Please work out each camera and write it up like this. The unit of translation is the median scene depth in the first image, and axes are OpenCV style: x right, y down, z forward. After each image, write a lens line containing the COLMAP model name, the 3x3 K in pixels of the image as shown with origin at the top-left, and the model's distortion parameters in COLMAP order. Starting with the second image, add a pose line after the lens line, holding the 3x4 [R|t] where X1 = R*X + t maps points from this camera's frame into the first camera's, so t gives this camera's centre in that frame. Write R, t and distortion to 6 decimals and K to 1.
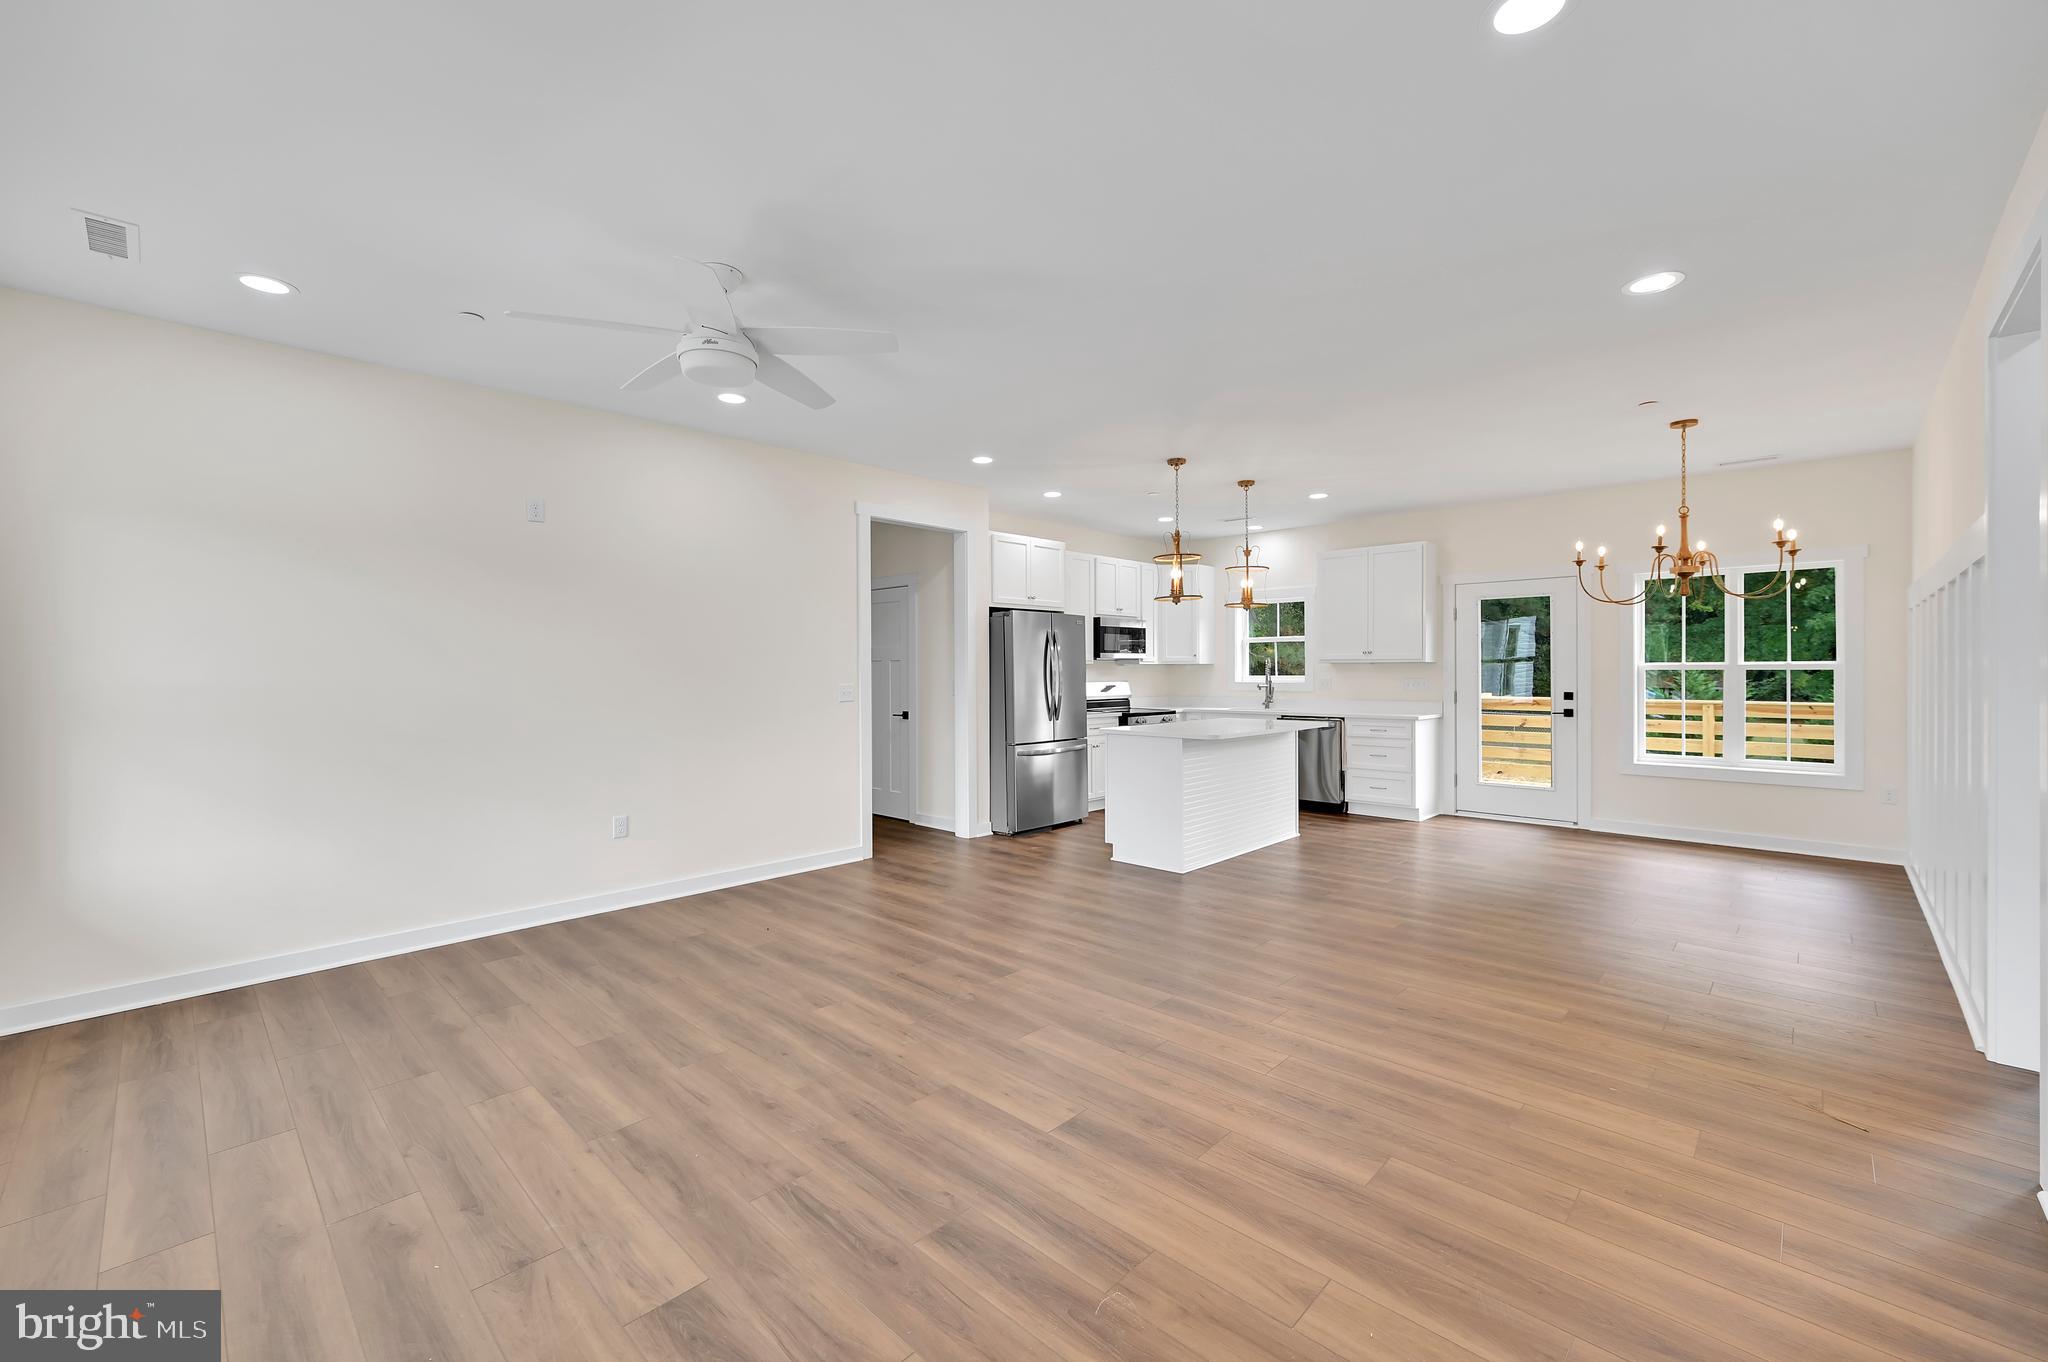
lens RADIAL K [[815.9, 0, 1019.5], [0, 815.9, 673.8], [0, 0, 1]] dist [-0.003307, -0.000272]
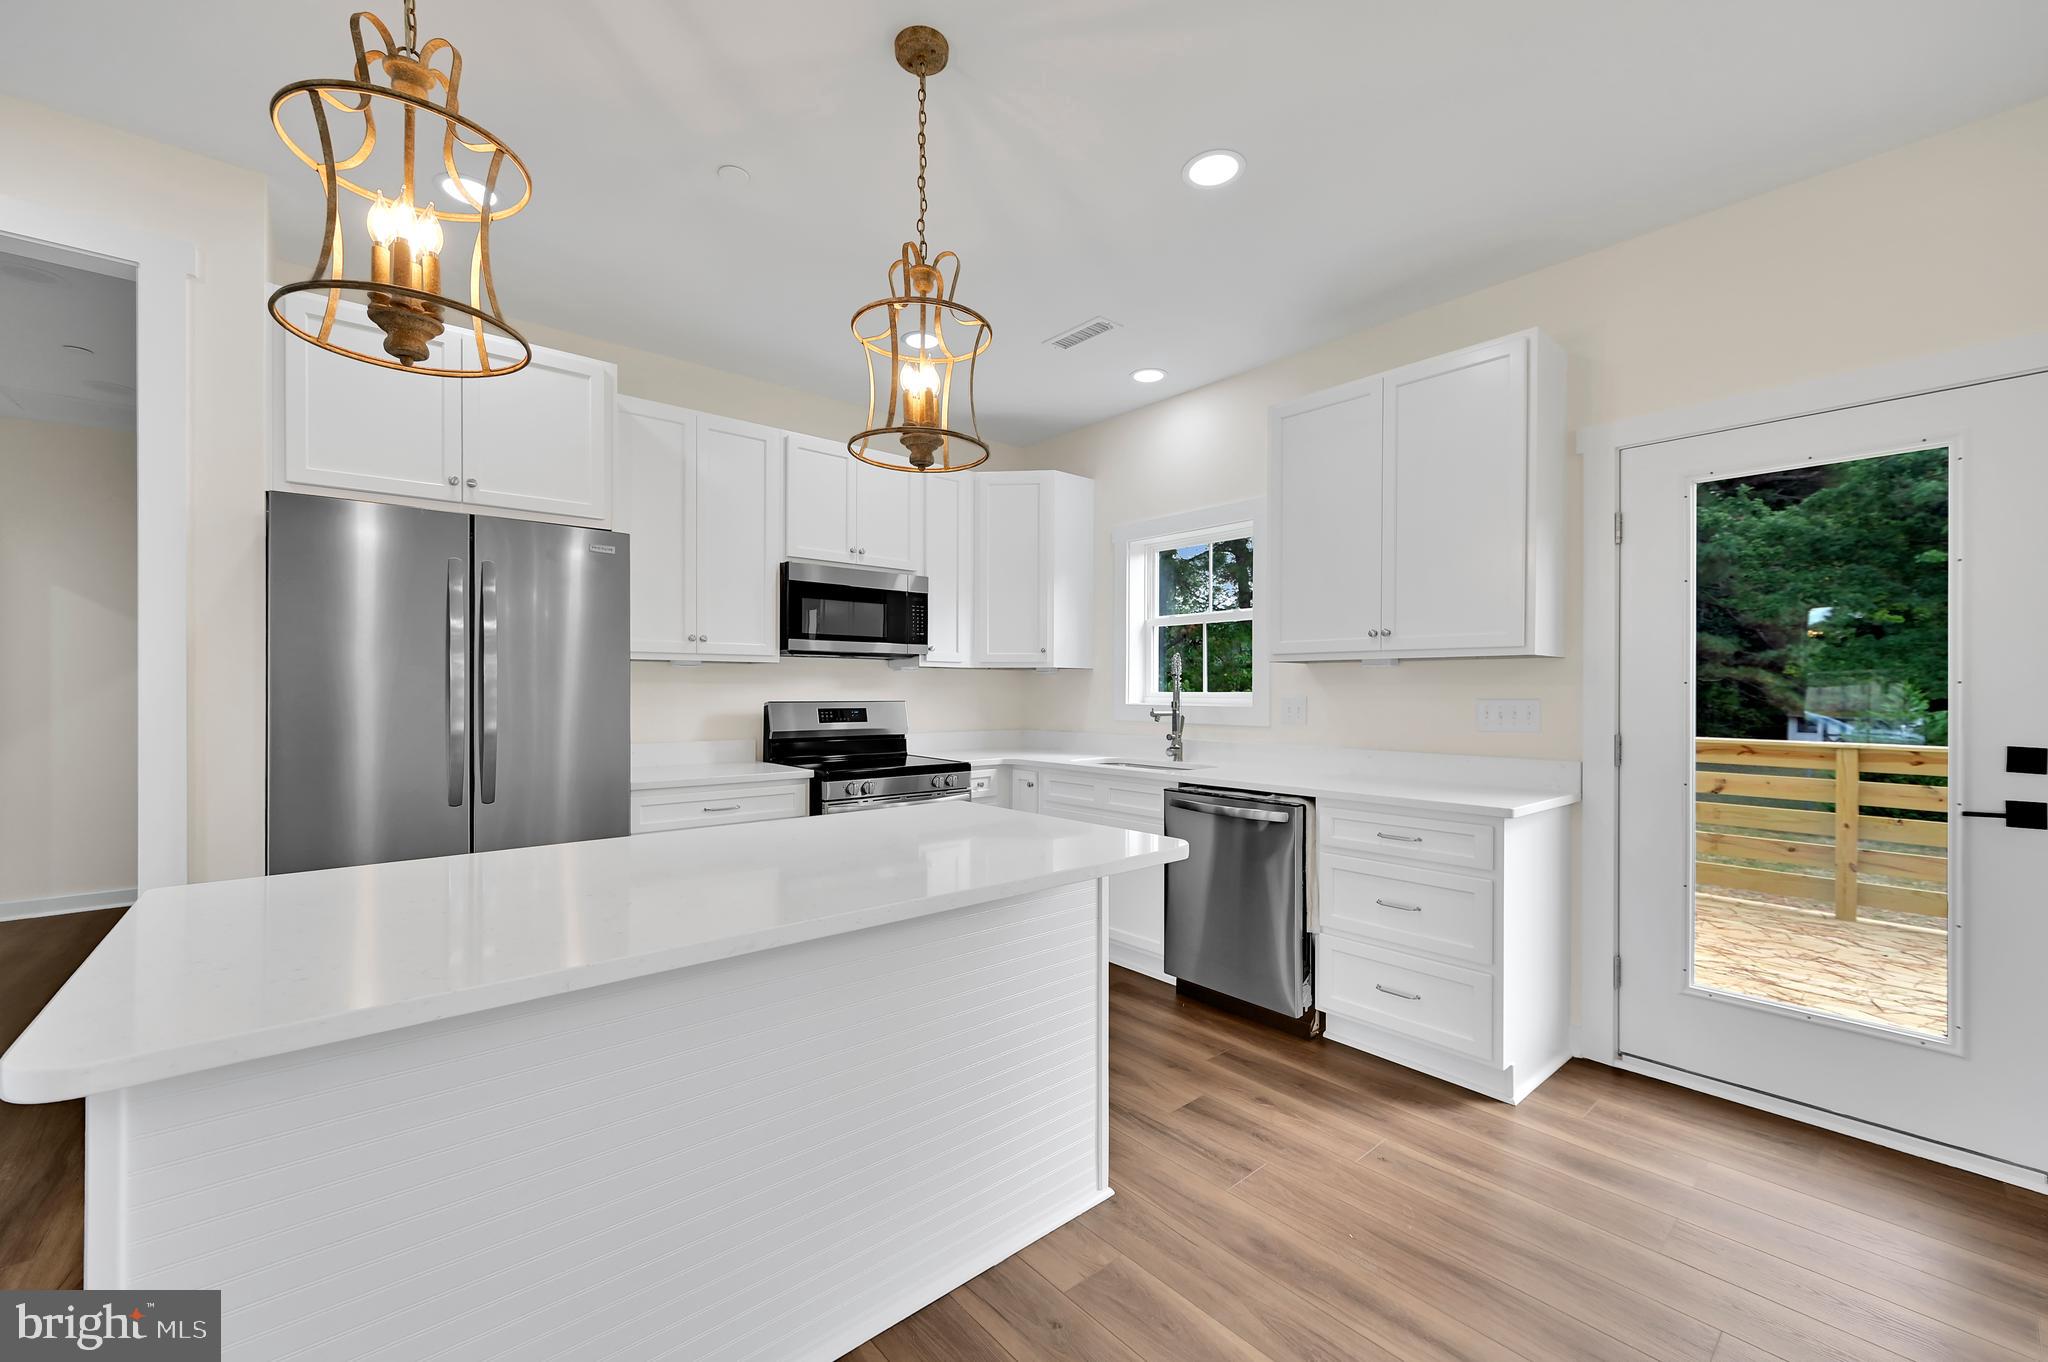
lens RADIAL K [[815.9, 0, 1012.8], [0, 815.9, 687.8], [0, 0, 1]] dist [-0.003307, -0.000272]
pose [[0.995302, 0.006860, -0.096572, 0.291452], [-0.007672, 0.999938, -0.008042, 0.005014], [0.096511, 0.008745, 0.995293, 0.594339]]
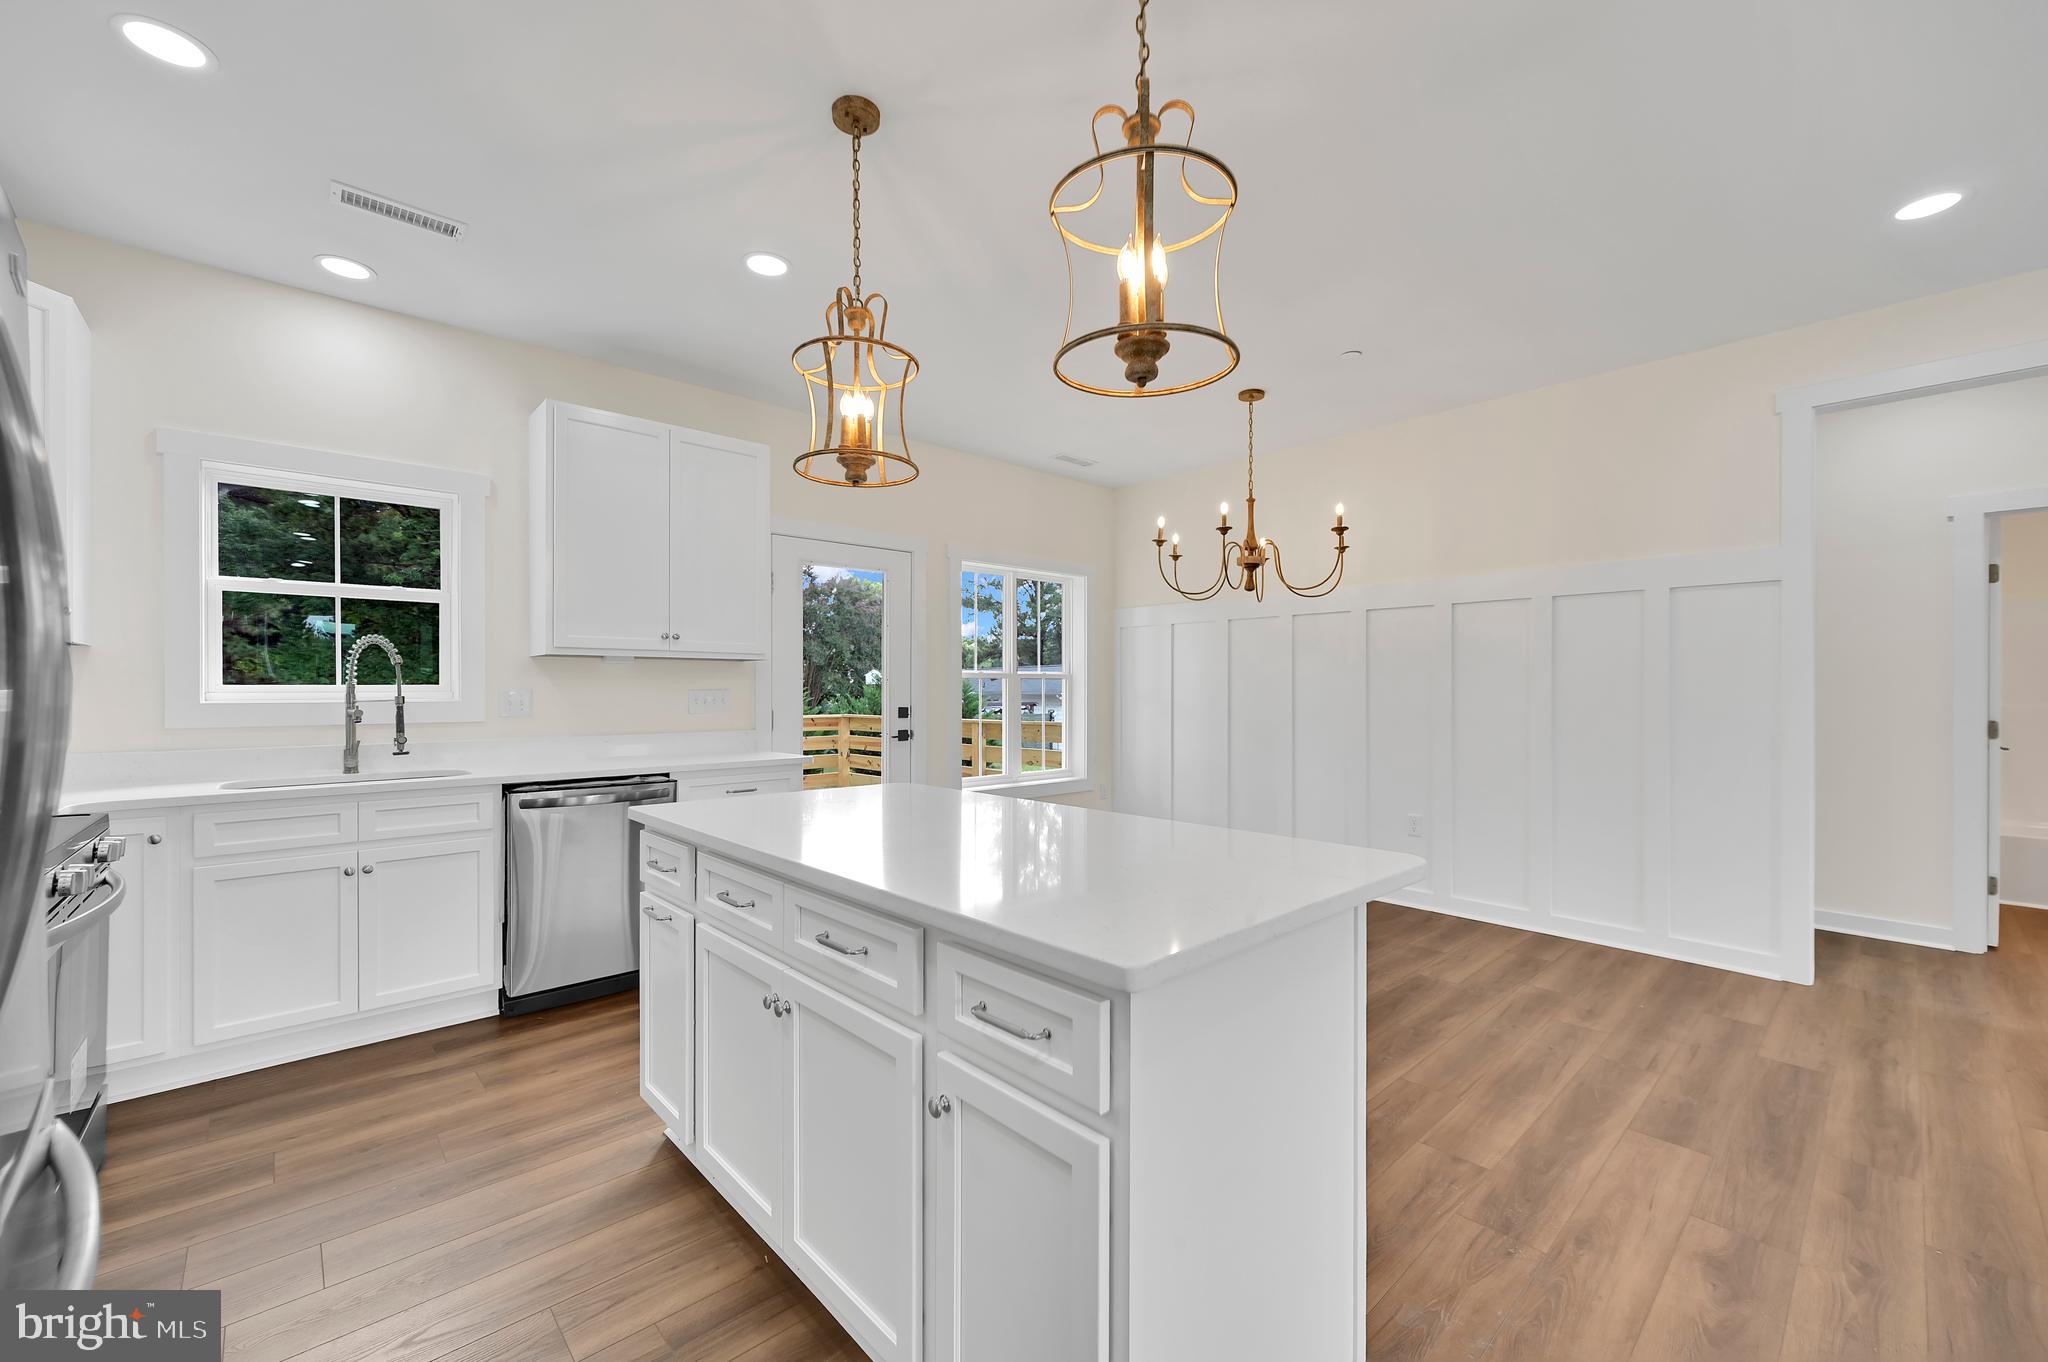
lens RADIAL K [[815.9, 0, 996.2], [0, 815.9, 686.2], [0, 0, 1]] dist [-0.003307, -0.000272]
pose [[0.073809, 0.005314, 0.997258, -0.049511], [0.004516, 0.999974, -0.005663, 0.007221], [-0.997262, 0.004921, 0.073783, 0.779556]]
